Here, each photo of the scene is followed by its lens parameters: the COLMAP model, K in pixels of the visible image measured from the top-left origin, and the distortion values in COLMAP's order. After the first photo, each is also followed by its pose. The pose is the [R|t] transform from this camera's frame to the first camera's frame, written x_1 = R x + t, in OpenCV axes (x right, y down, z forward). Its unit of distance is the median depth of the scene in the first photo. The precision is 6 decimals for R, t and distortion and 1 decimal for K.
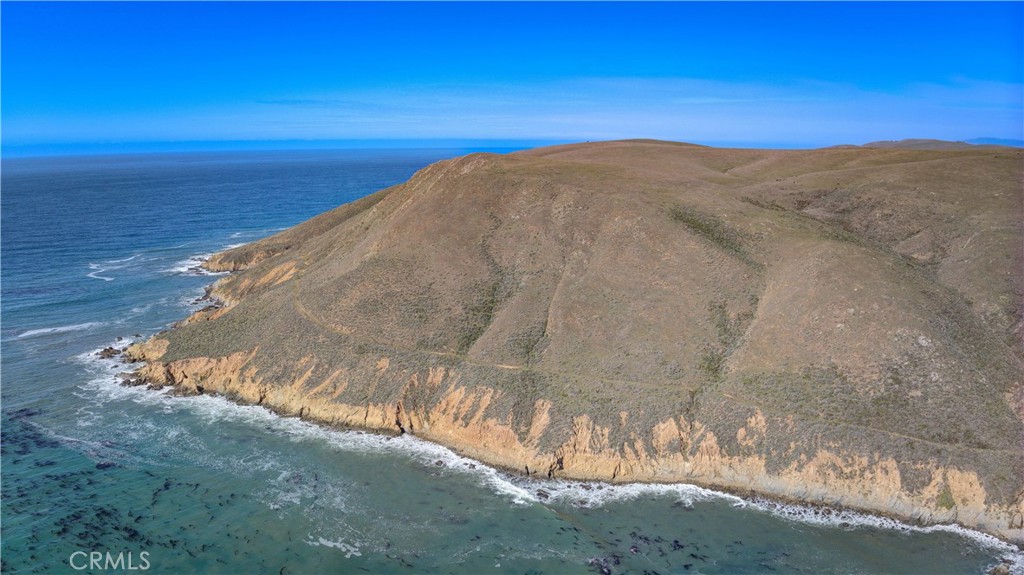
lens RADIAL K [[718.8, 0, 515.9], [0, 718.8, 285.3], [0, 0, 1]] dist [-0.104864, -0.013434]
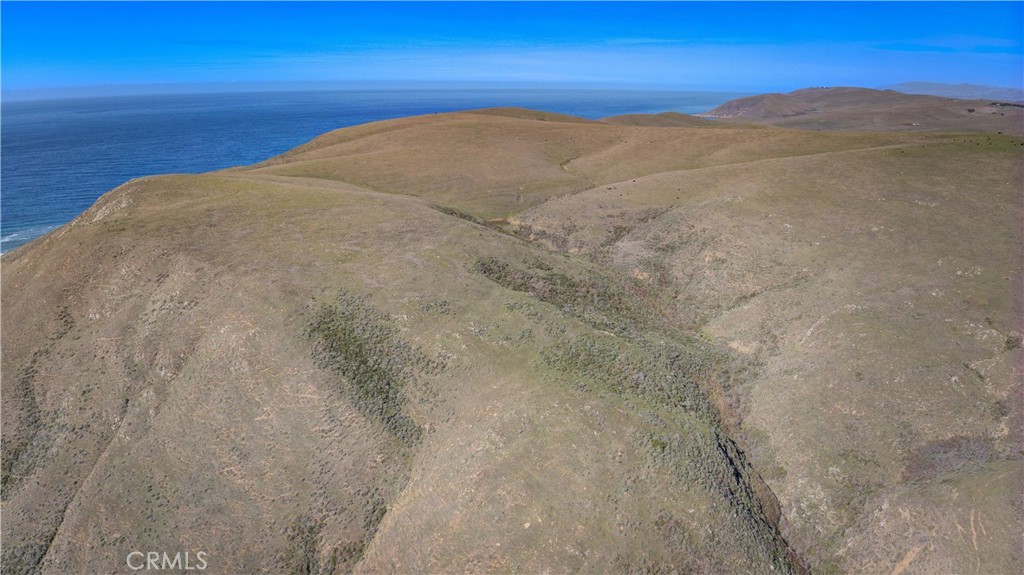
lens RADIAL K [[718.8, 0, 517.3], [0, 718.8, 285.5], [0, 0, 1]] dist [-0.104864, -0.013434]
pose [[0.996360, -0.016027, 0.083727, 0.284779], [0.009291, 0.996733, 0.080225, -0.146892], [-0.084739, -0.079155, 0.993254, 0.307068]]
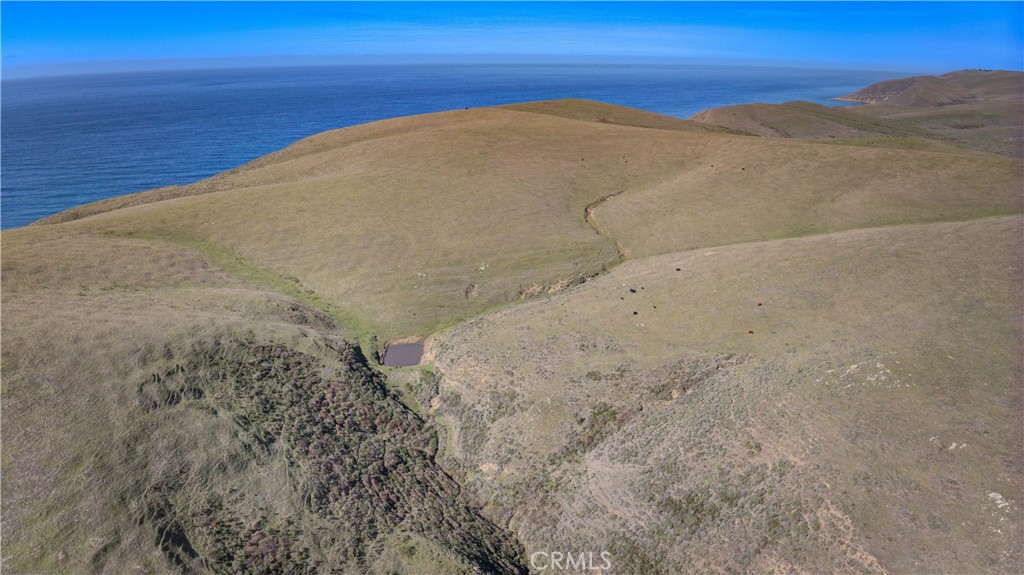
lens RADIAL K [[718.8, 0, 518.5], [0, 718.8, 282.3], [0, 0, 1]] dist [-0.104864, -0.013434]
pose [[0.995772, 0.032692, -0.085844, 0.479210], [-0.023053, 0.993557, 0.110960, -0.269816], [0.088918, -0.108512, 0.990110, 0.801812]]
